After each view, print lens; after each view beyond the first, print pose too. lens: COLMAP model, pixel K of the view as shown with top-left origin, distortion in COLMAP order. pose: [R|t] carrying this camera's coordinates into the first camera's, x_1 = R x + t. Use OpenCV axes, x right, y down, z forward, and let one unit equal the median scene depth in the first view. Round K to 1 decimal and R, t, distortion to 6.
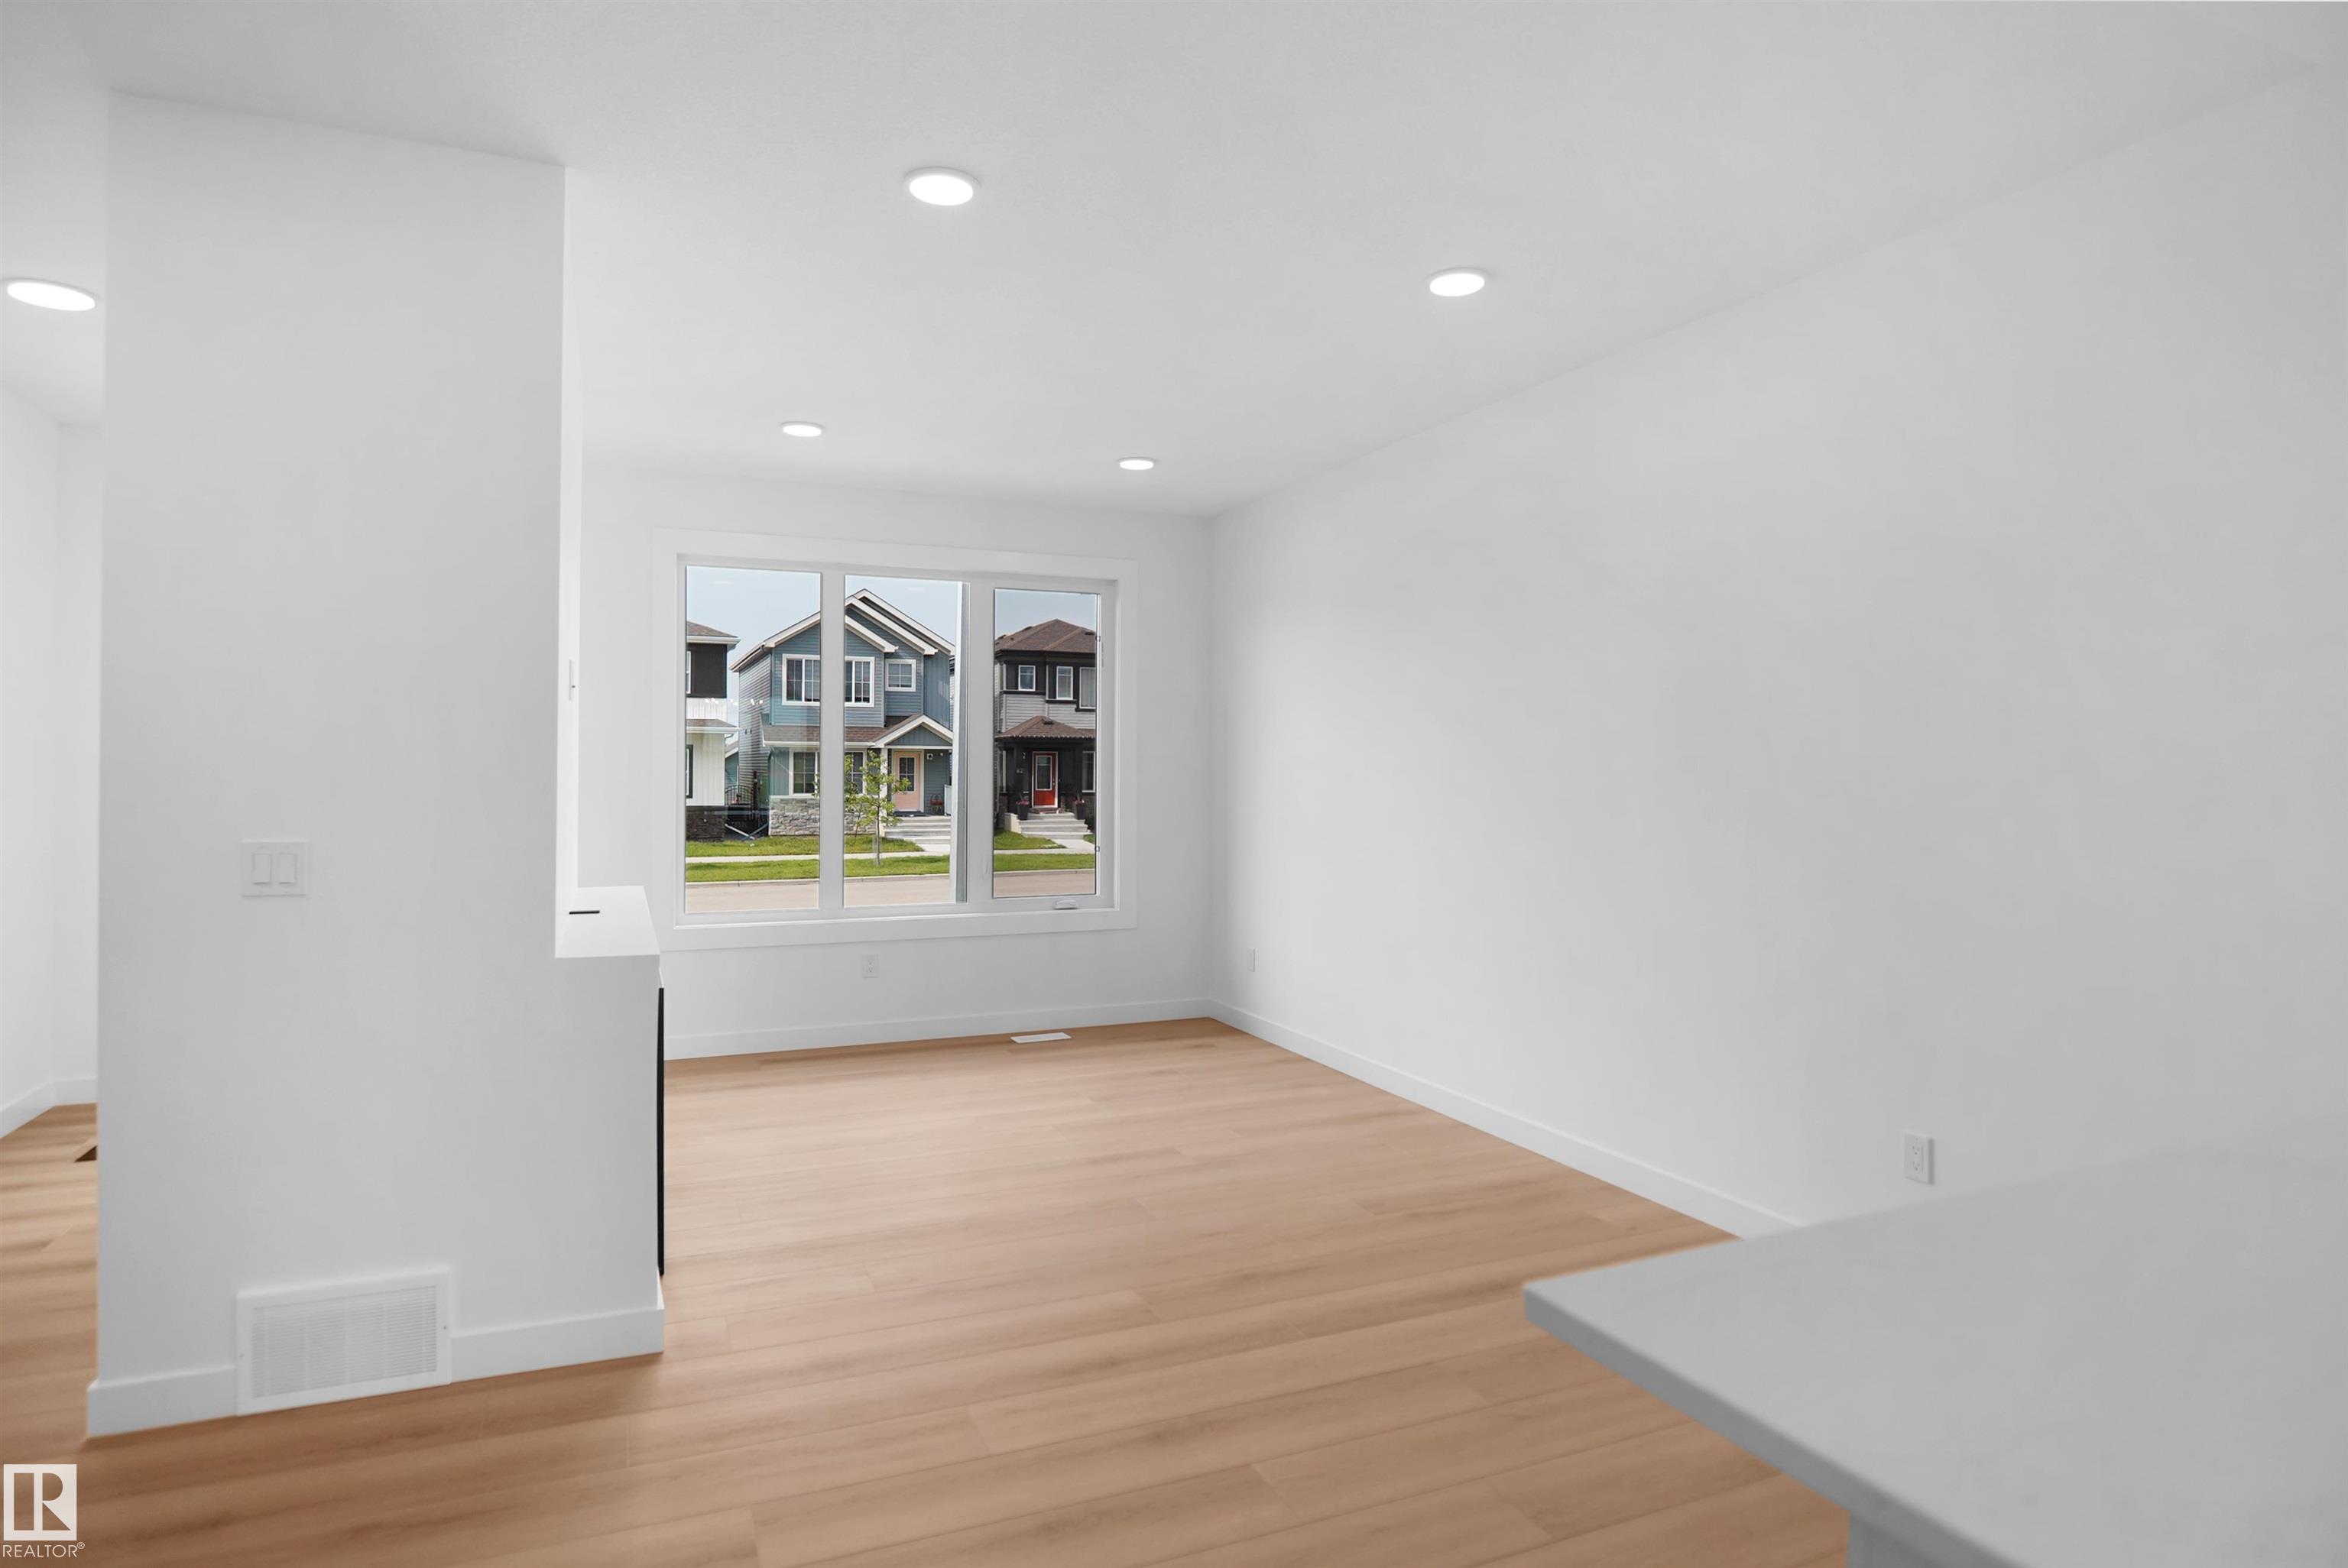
lens RADIAL K [[1272.1, 0, 1151.0], [0, 1272.1, 767.9], [0, 0, 1]] dist [-0.024683, 0.002865]
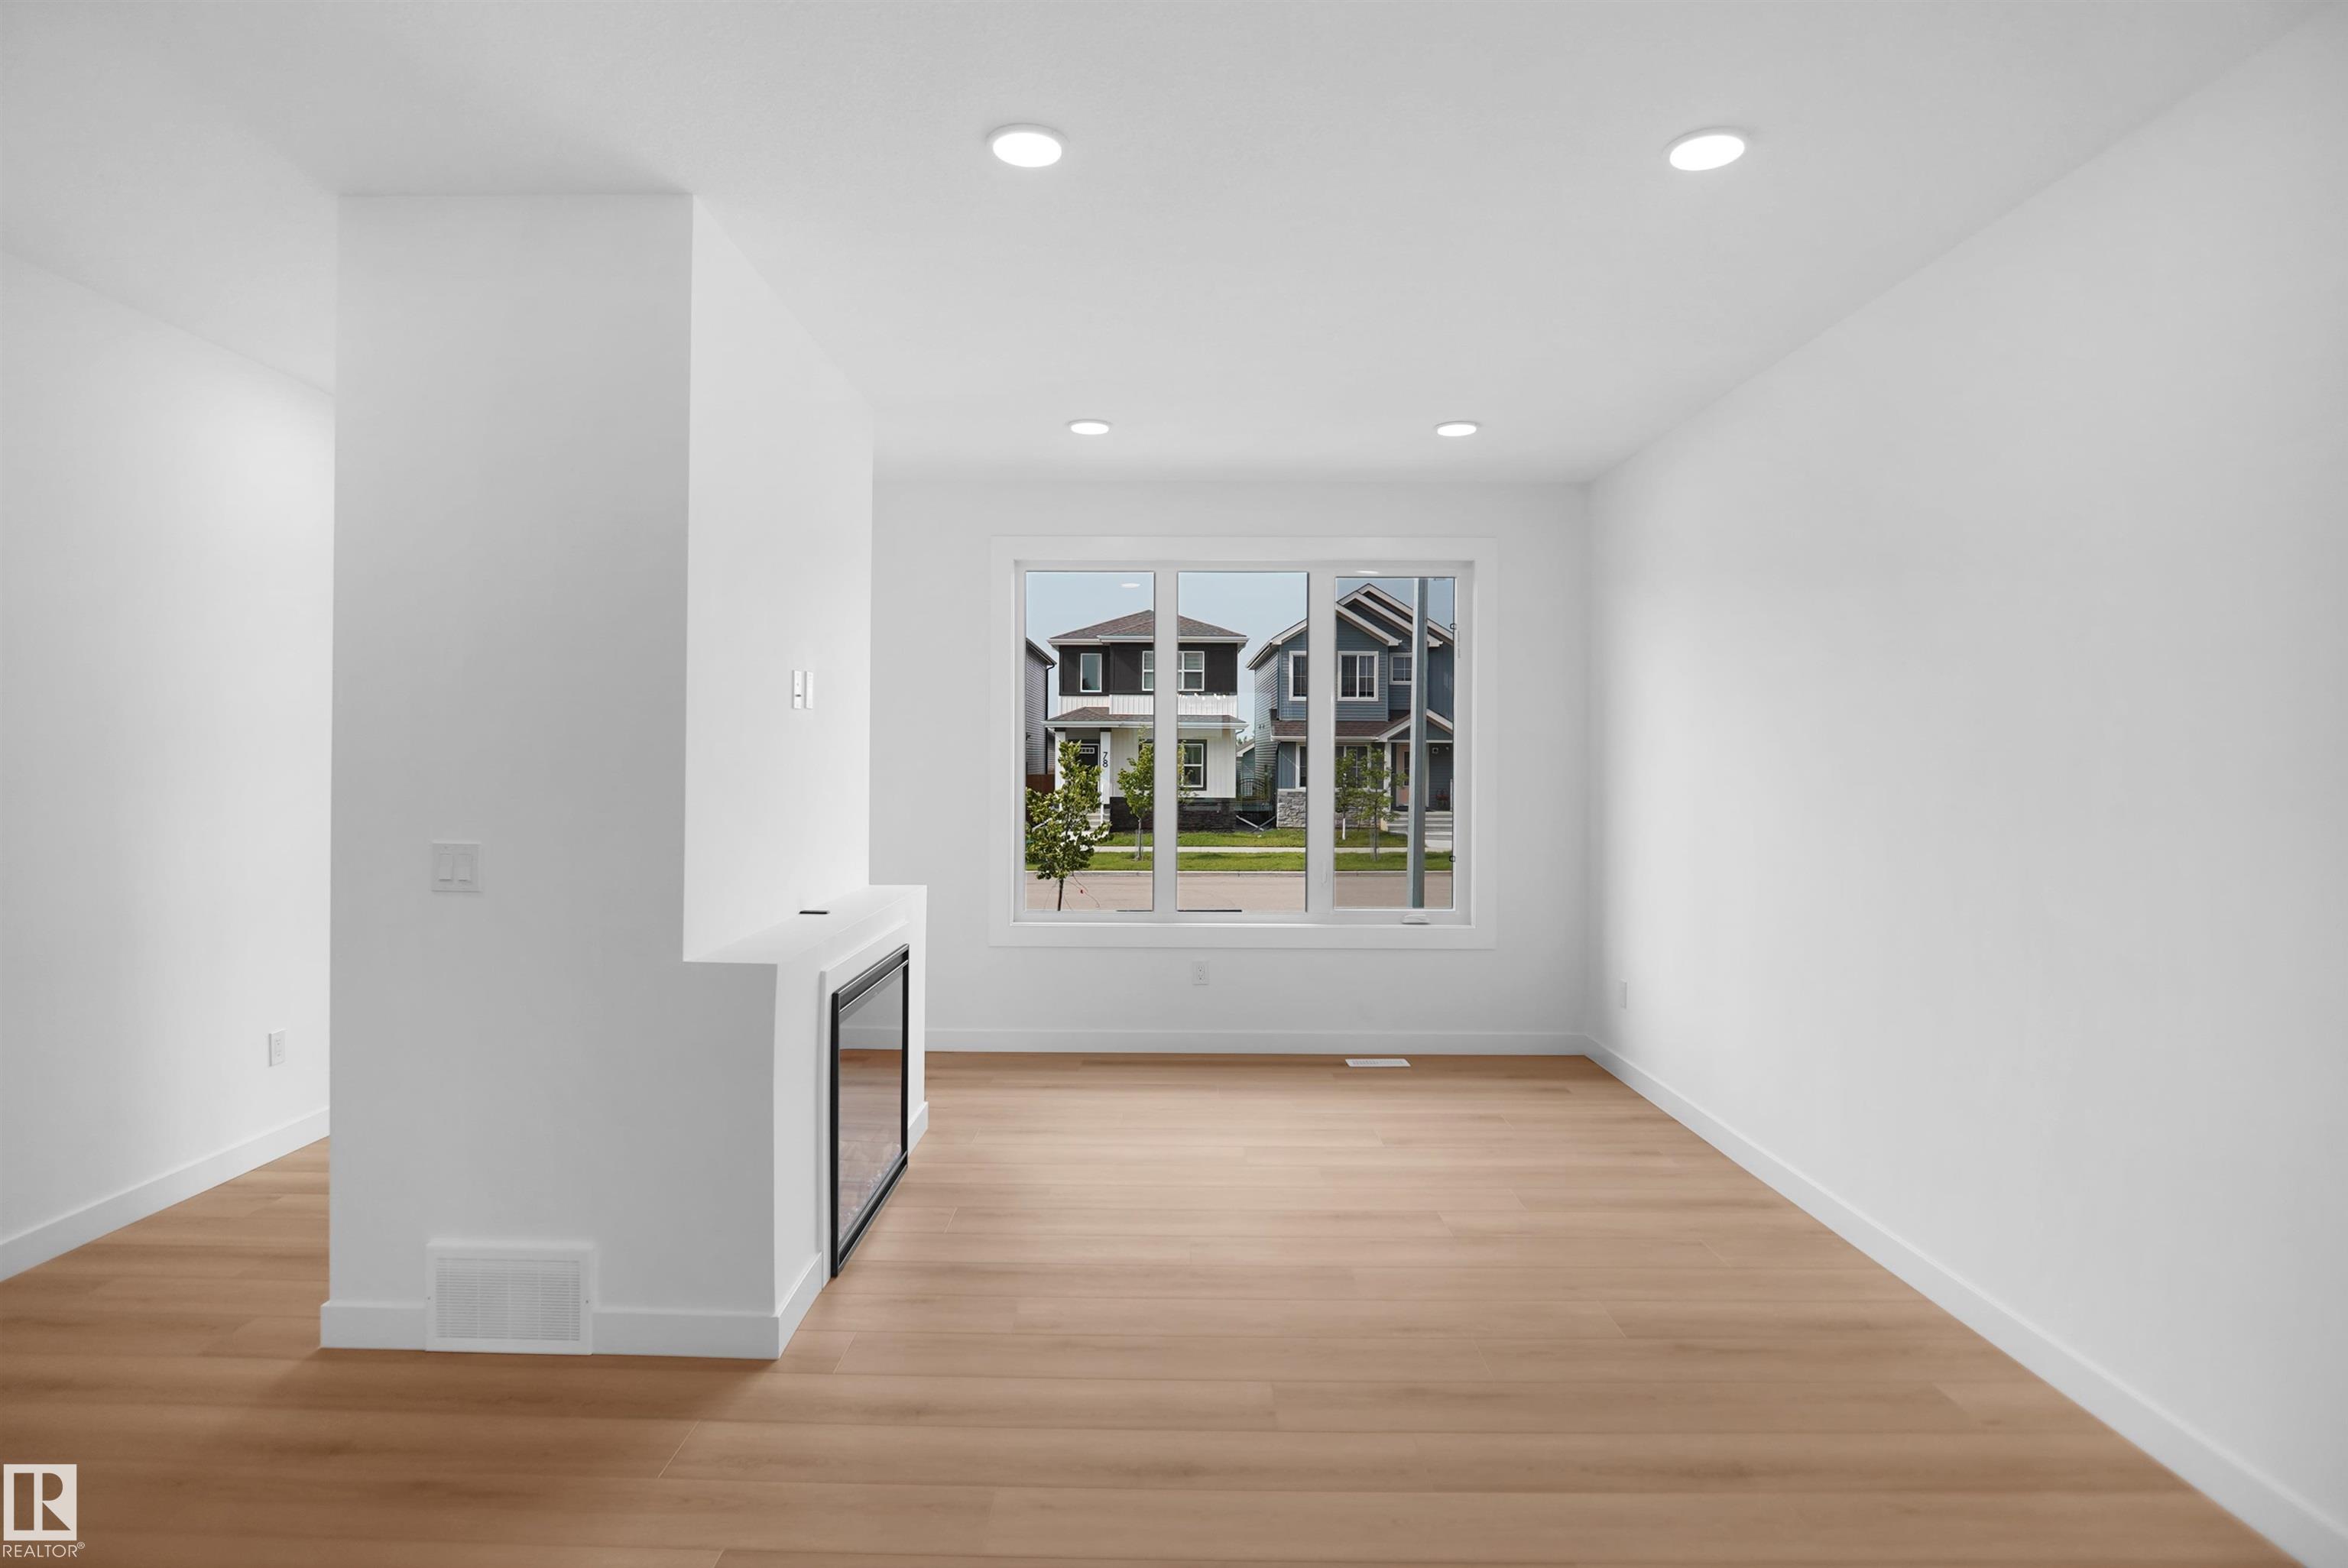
lens RADIAL K [[1272.1, 0, 1151.0], [0, 1272.1, 767.9], [0, 0, 1]] dist [-0.024683, 0.002865]
pose [[0.916957, 0.004755, -0.398959, 0.125039], [-0.002632, 0.999979, 0.005867, -0.006451], [0.398978, -0.004330, 0.916950, 0.087133]]
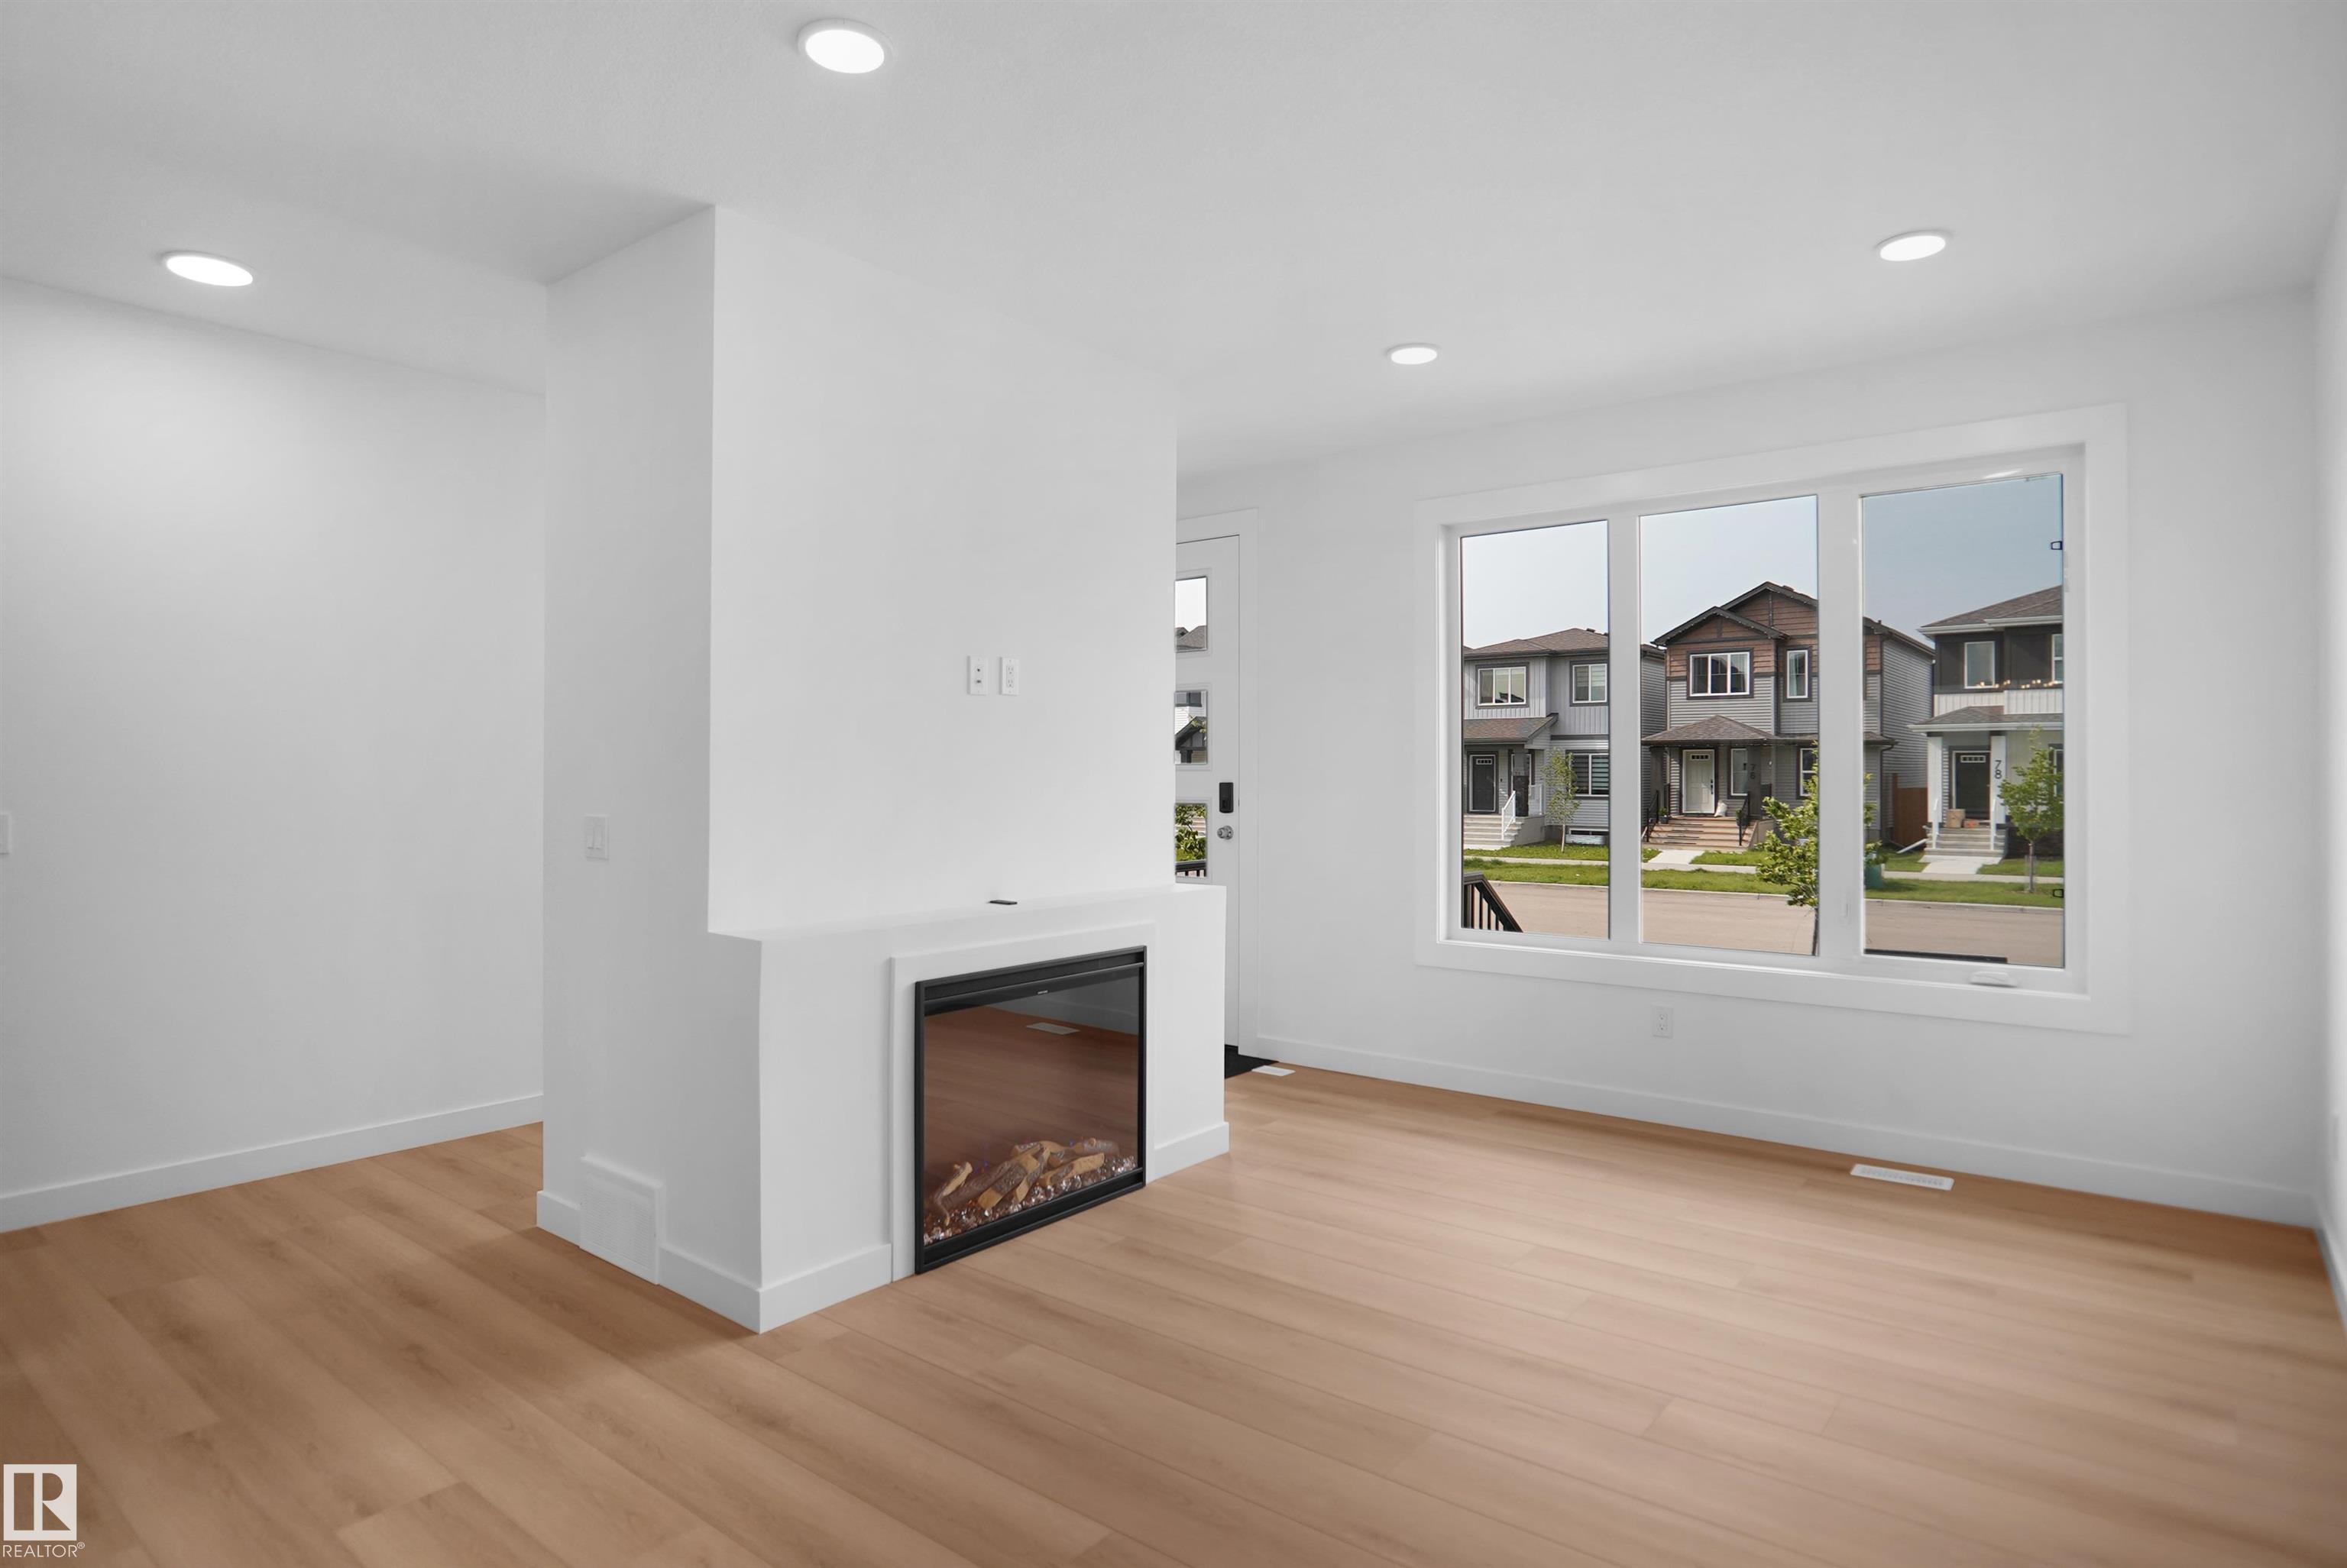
lens RADIAL K [[1271.5, 0, 1150.6], [0, 1271.5, 767.9], [0, 0, 1]] dist [-0.024683, 0.002865]
pose [[0.473699, -0.005827, -0.880667, 0.287741], [0.001860, 0.999982, -0.005616, 0.006773], [0.880685, 0.001022, 0.473702, 0.348600]]
